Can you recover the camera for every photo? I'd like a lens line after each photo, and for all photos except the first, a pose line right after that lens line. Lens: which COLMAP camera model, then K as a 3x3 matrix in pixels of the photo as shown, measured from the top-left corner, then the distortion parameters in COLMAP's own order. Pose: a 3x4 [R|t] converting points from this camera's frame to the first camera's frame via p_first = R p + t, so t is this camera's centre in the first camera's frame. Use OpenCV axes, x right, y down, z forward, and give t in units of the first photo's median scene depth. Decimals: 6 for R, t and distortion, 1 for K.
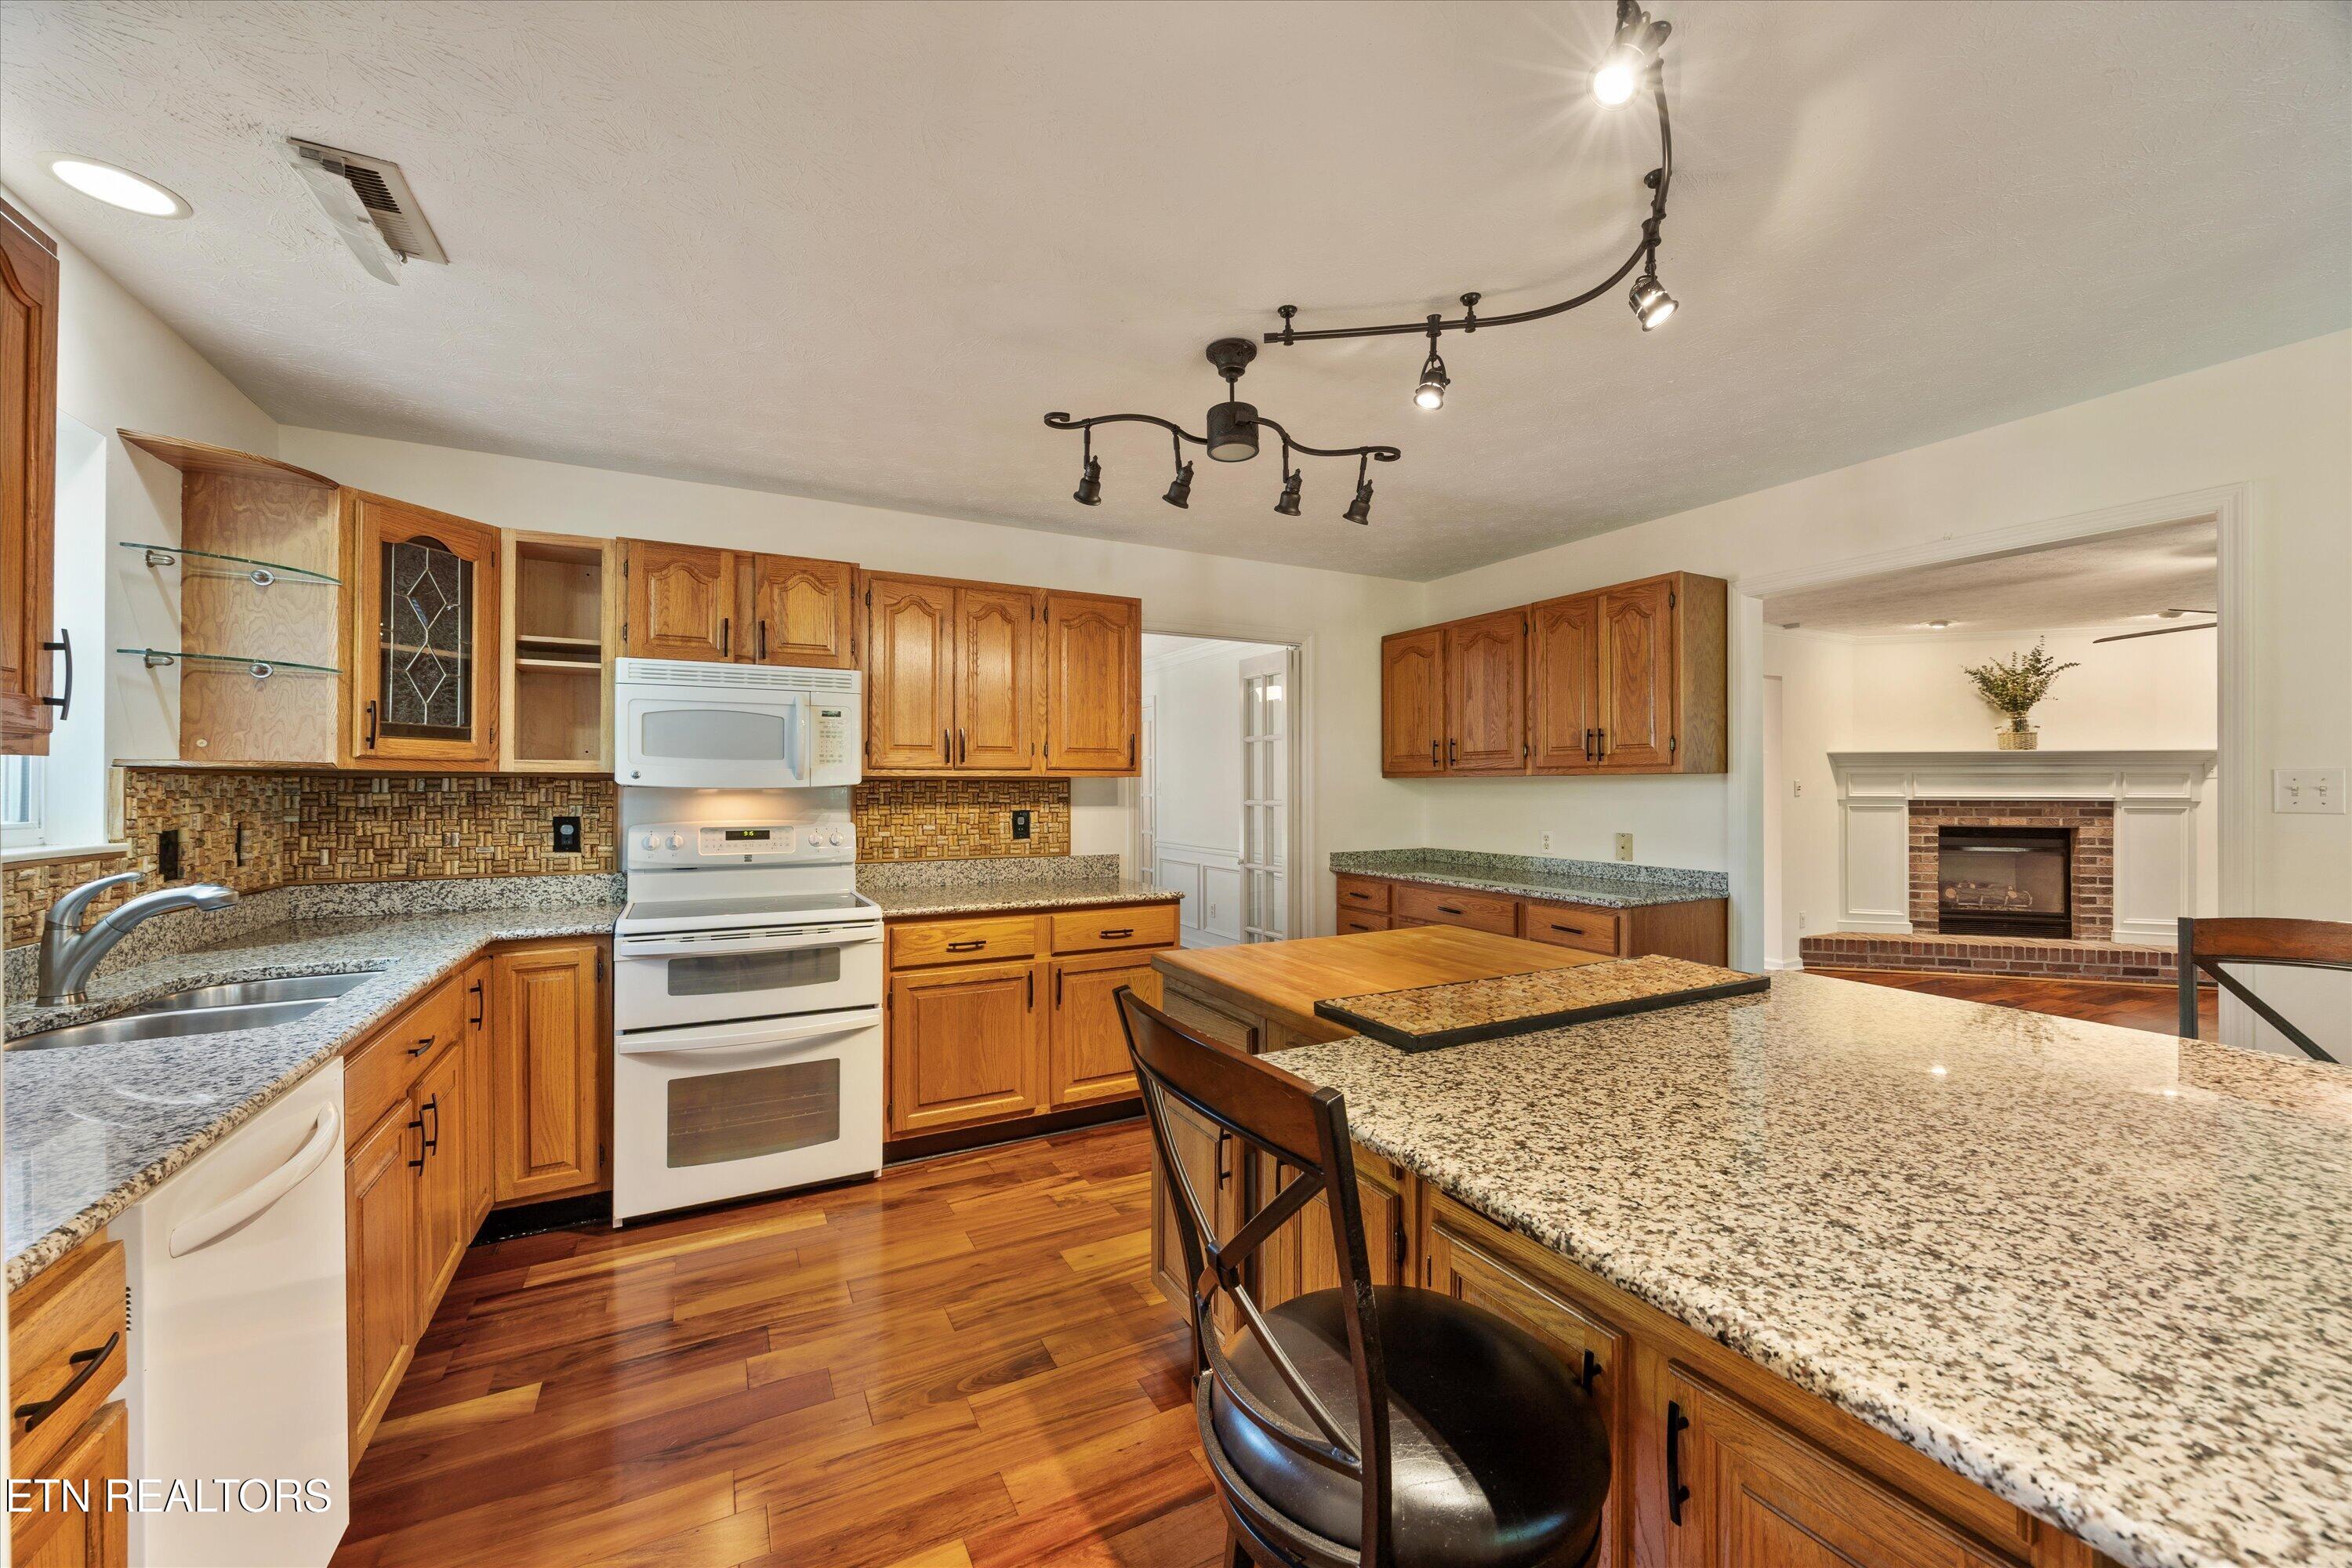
lens RADIAL K [[907.7, 0, 1183.5], [0, 907.7, 781.5], [0, 0, 1]] dist [0.000565, -0.000115]
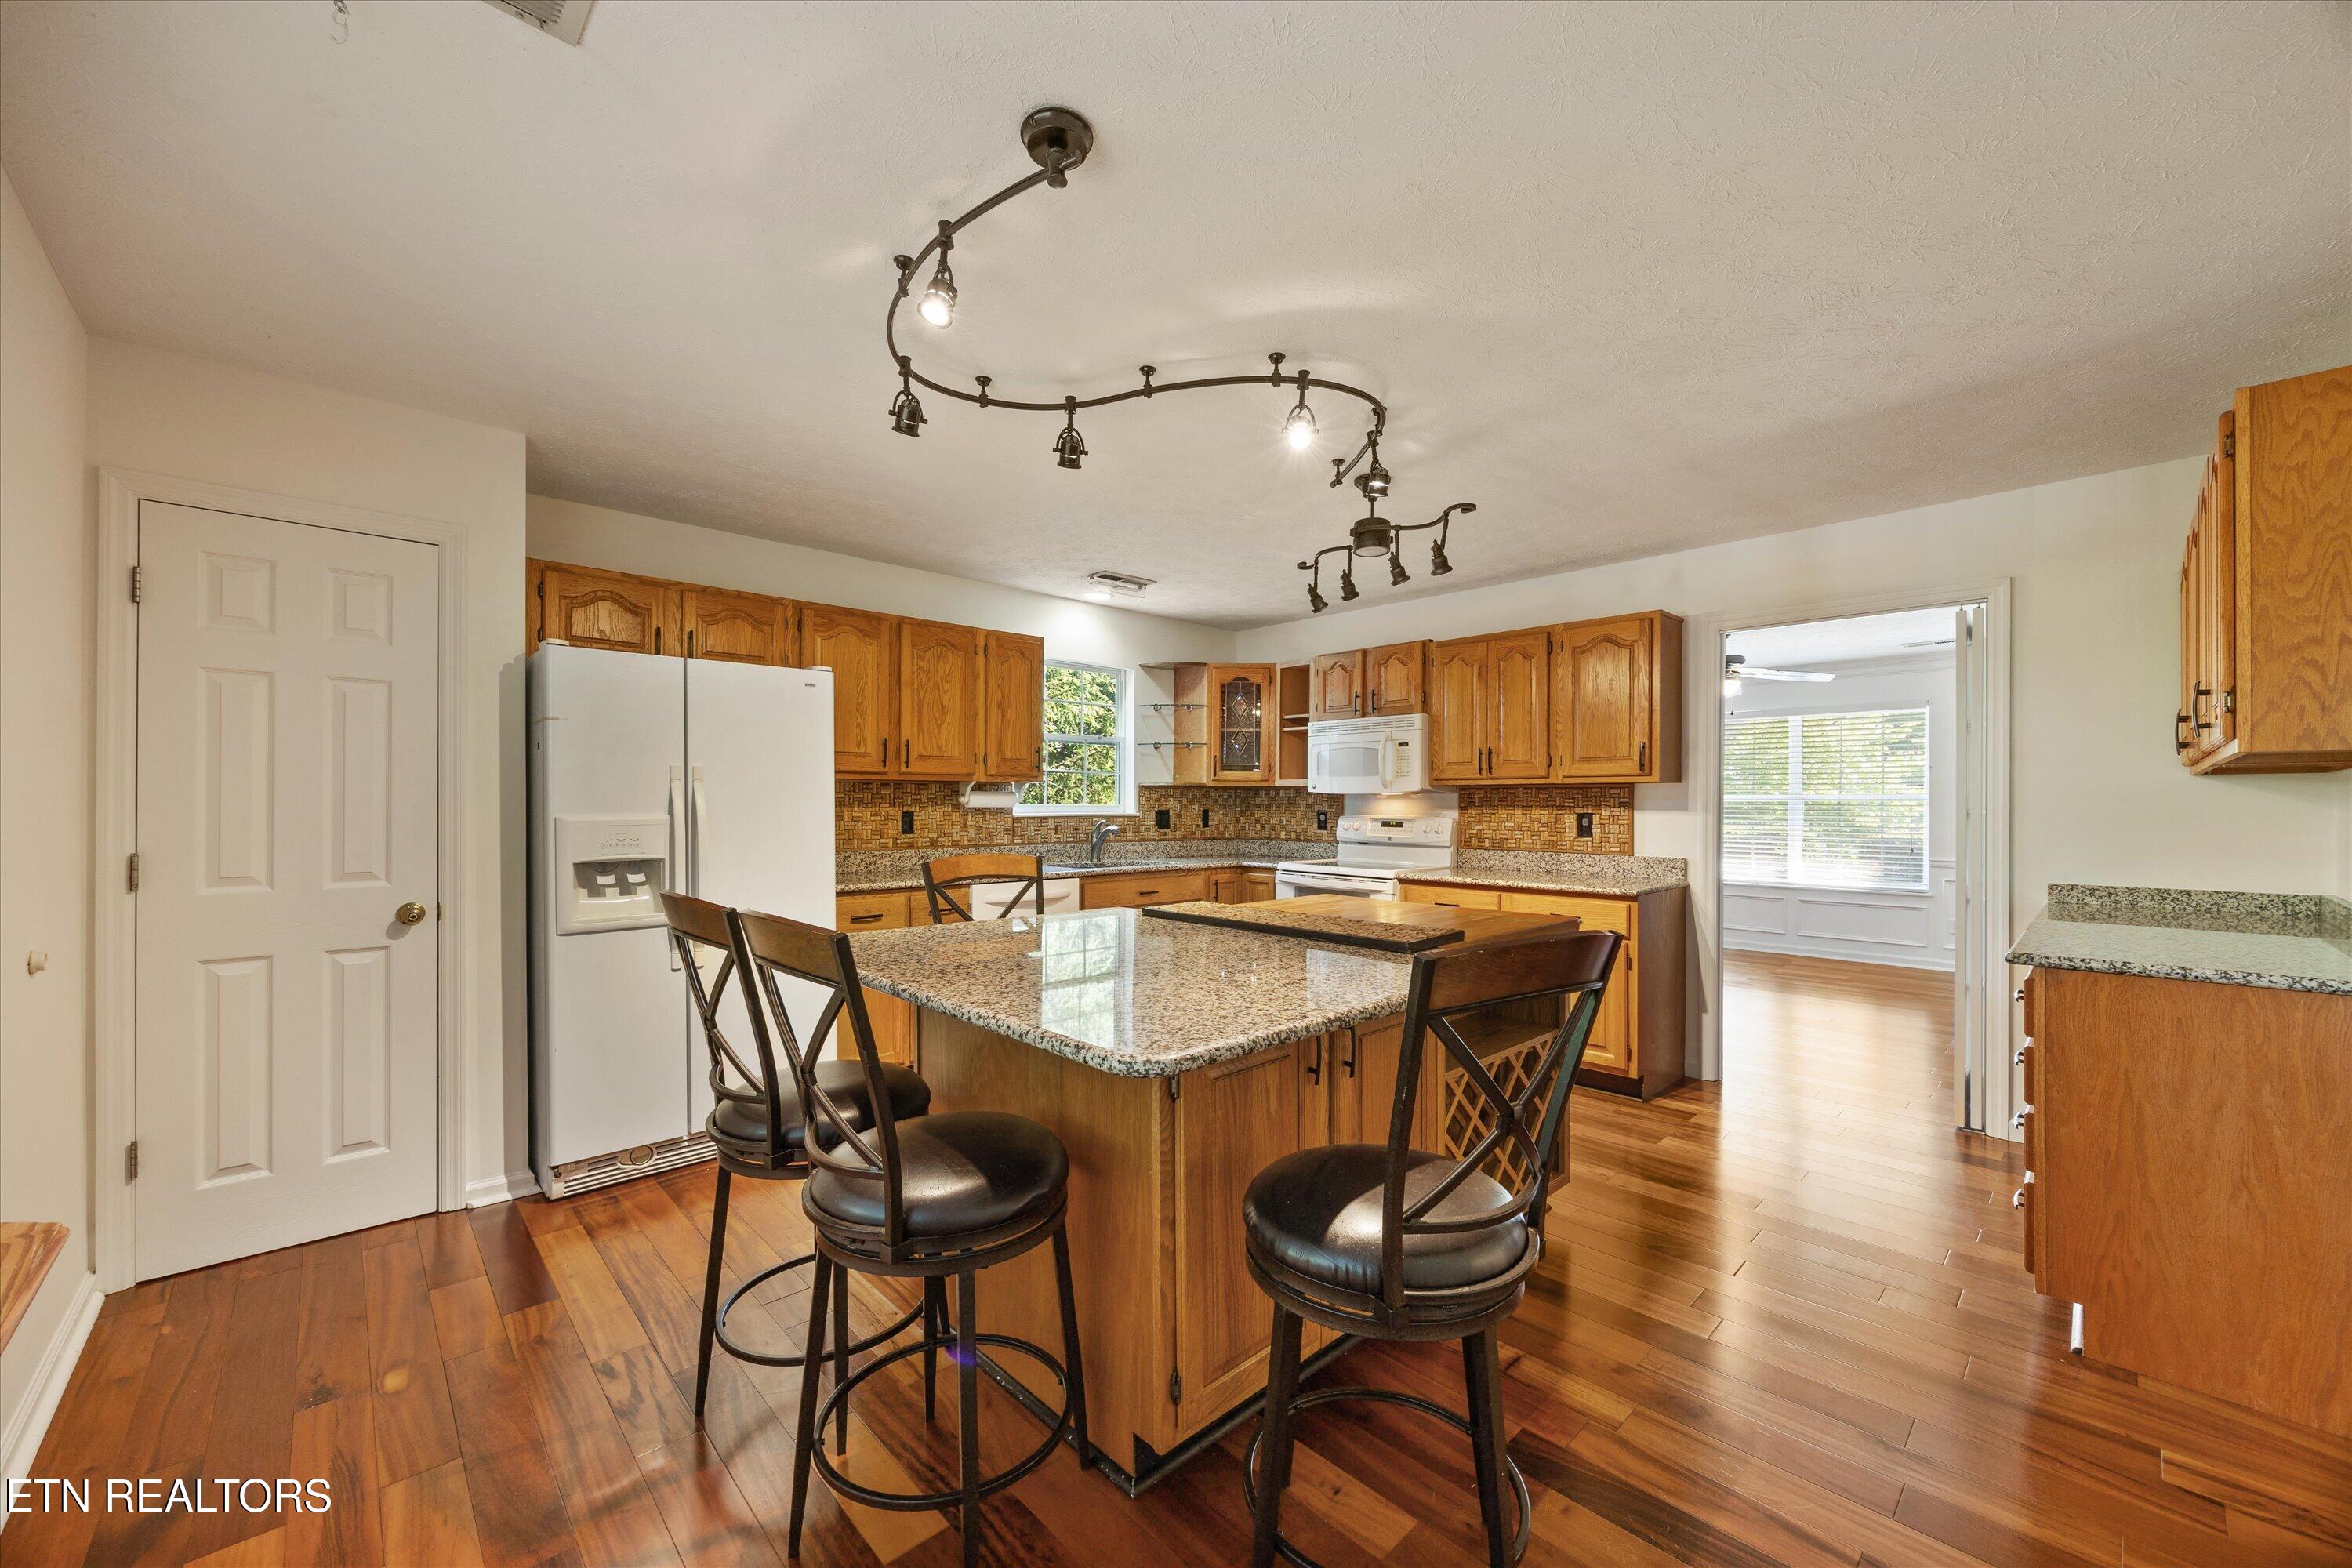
lens RADIAL K [[906.4, 0, 1180.9], [0, 906.4, 801.5], [0, 0, 1]] dist [0.000101, 0.000231]
pose [[0.265582, -0.000668, -0.964088, 0.508584], [0.001466, 0.999999, -0.000289, 0.010803], [0.964087, -0.001337, 0.265583, 0.126367]]
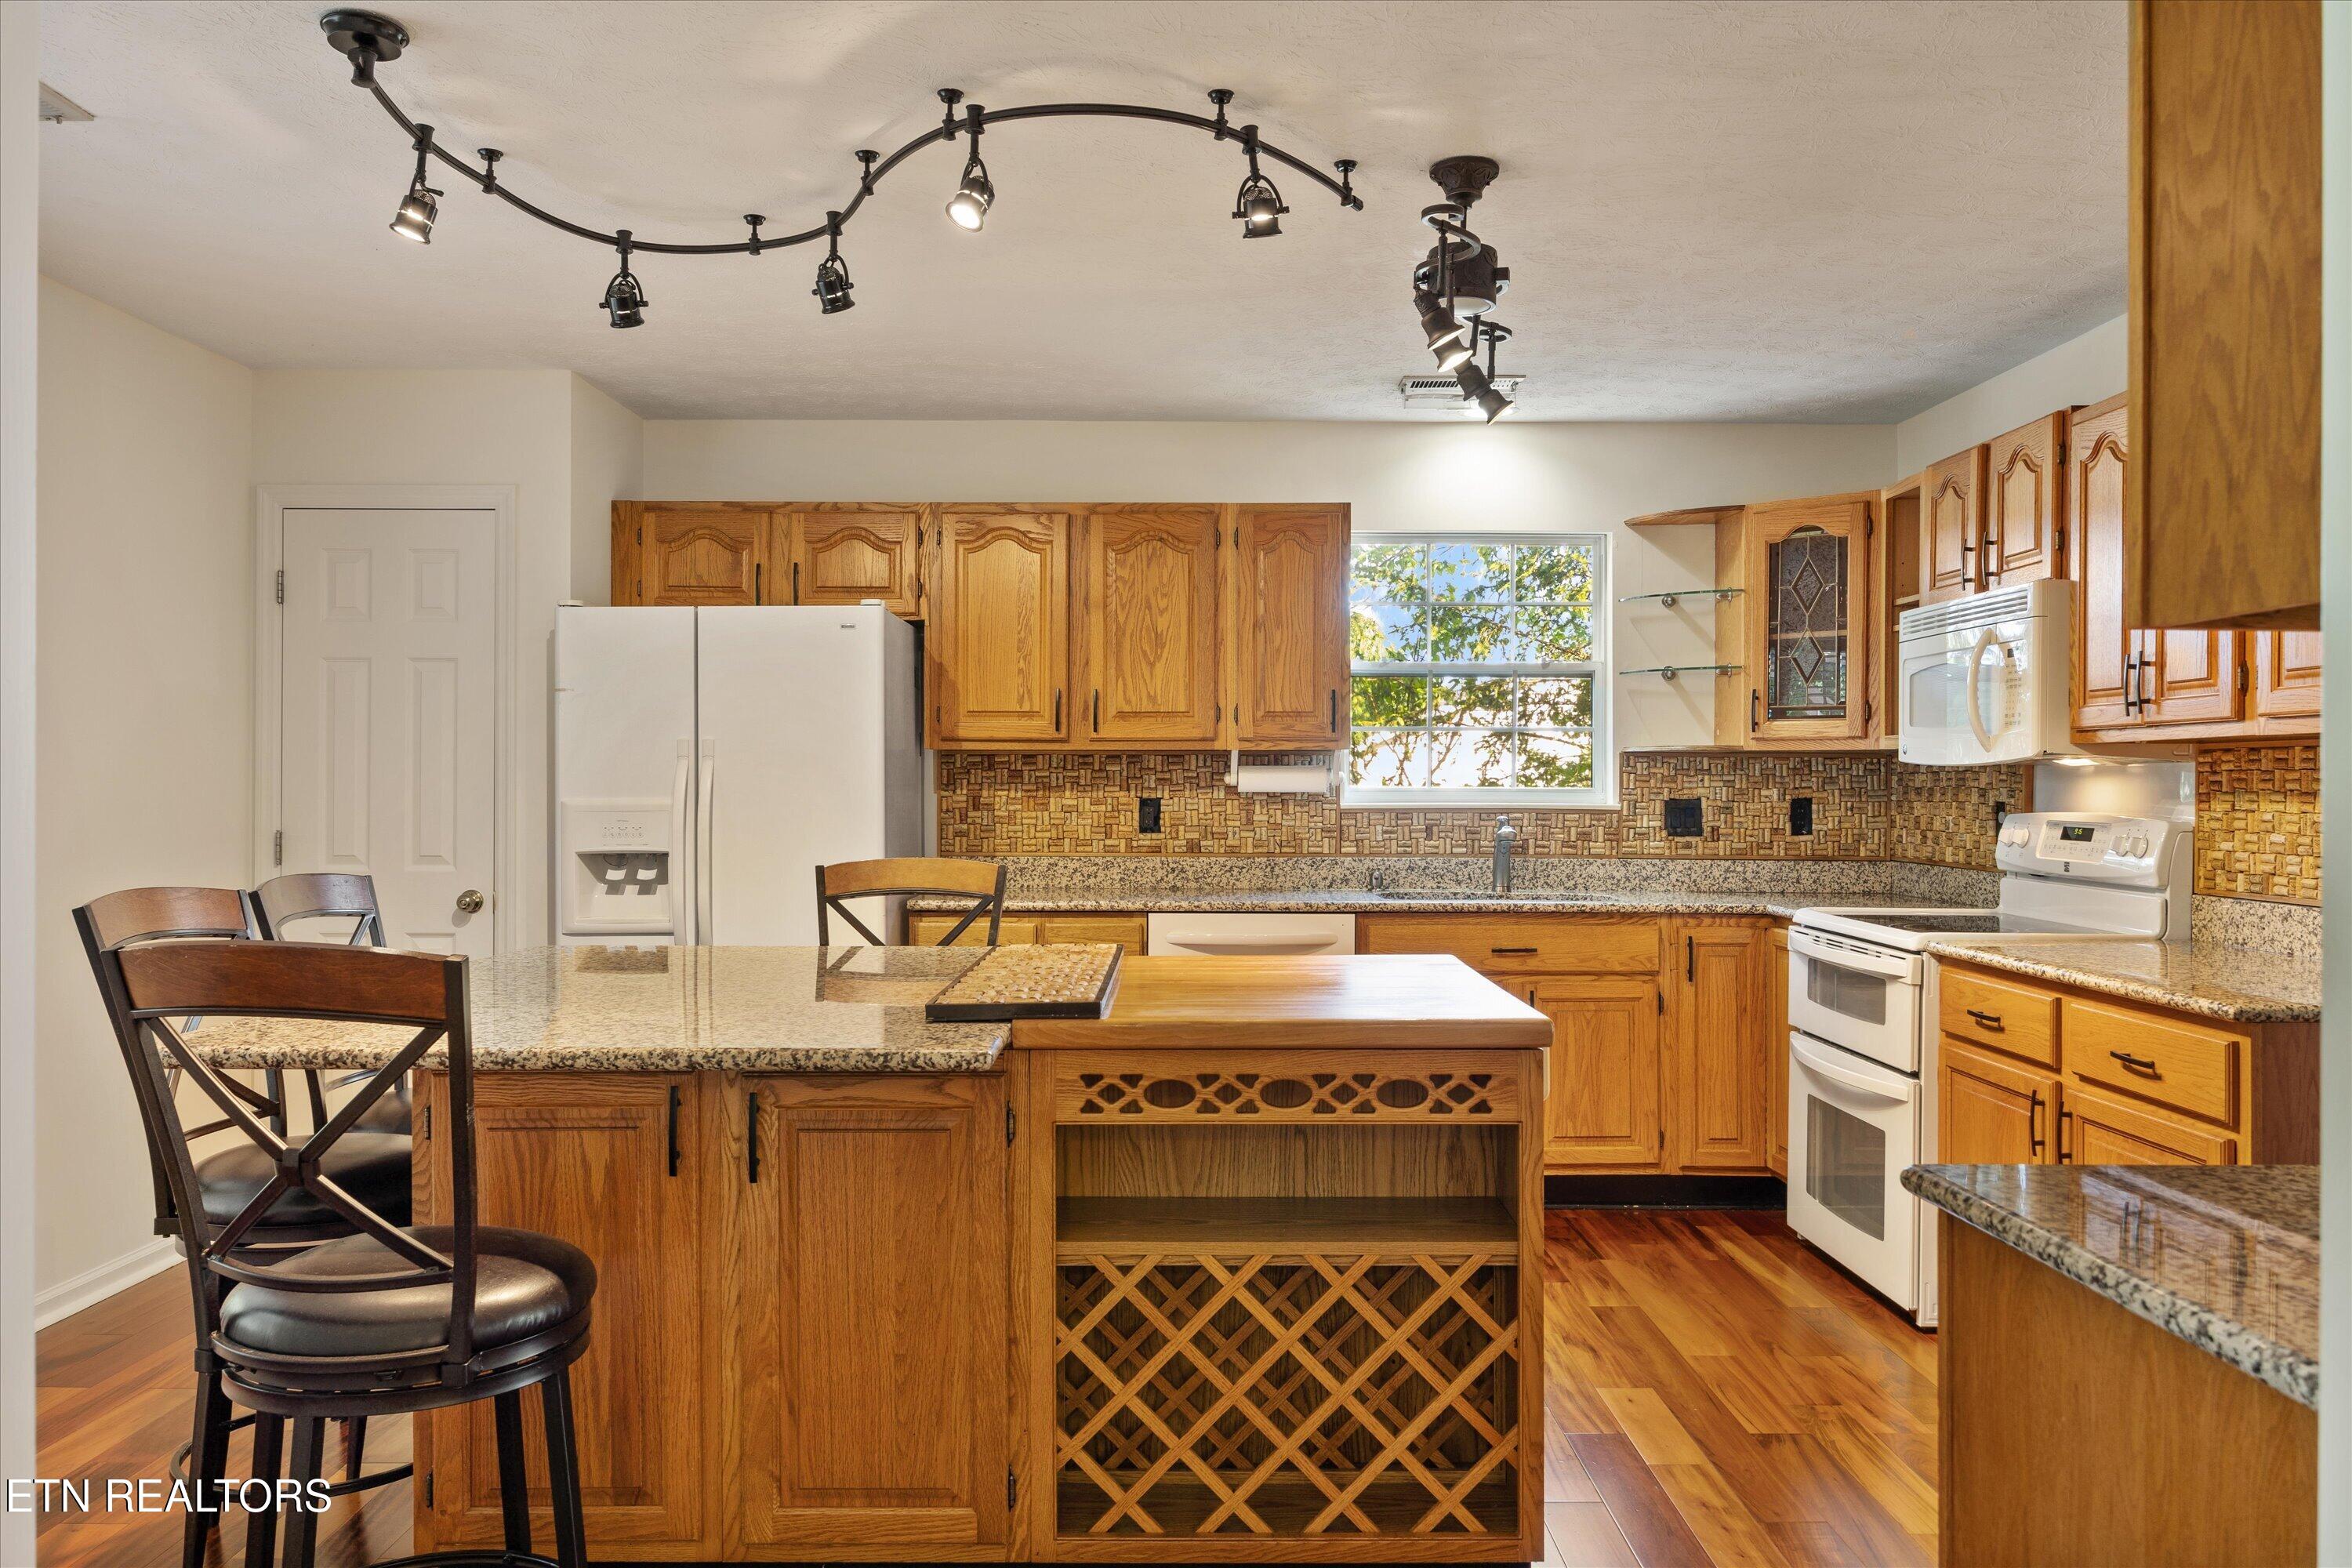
lens RADIAL K [[1741.5, 0, 1181.5], [0, 1741.5, 801.7], [0, 0, 1]] dist [0.007466, 0.002867]
pose [[-0.468369, 0.009025, -0.883487, 0.543385], [0.001690, 0.999955, 0.009319, 0.011633], [0.883531, 0.002871, -0.468363, 0.555304]]
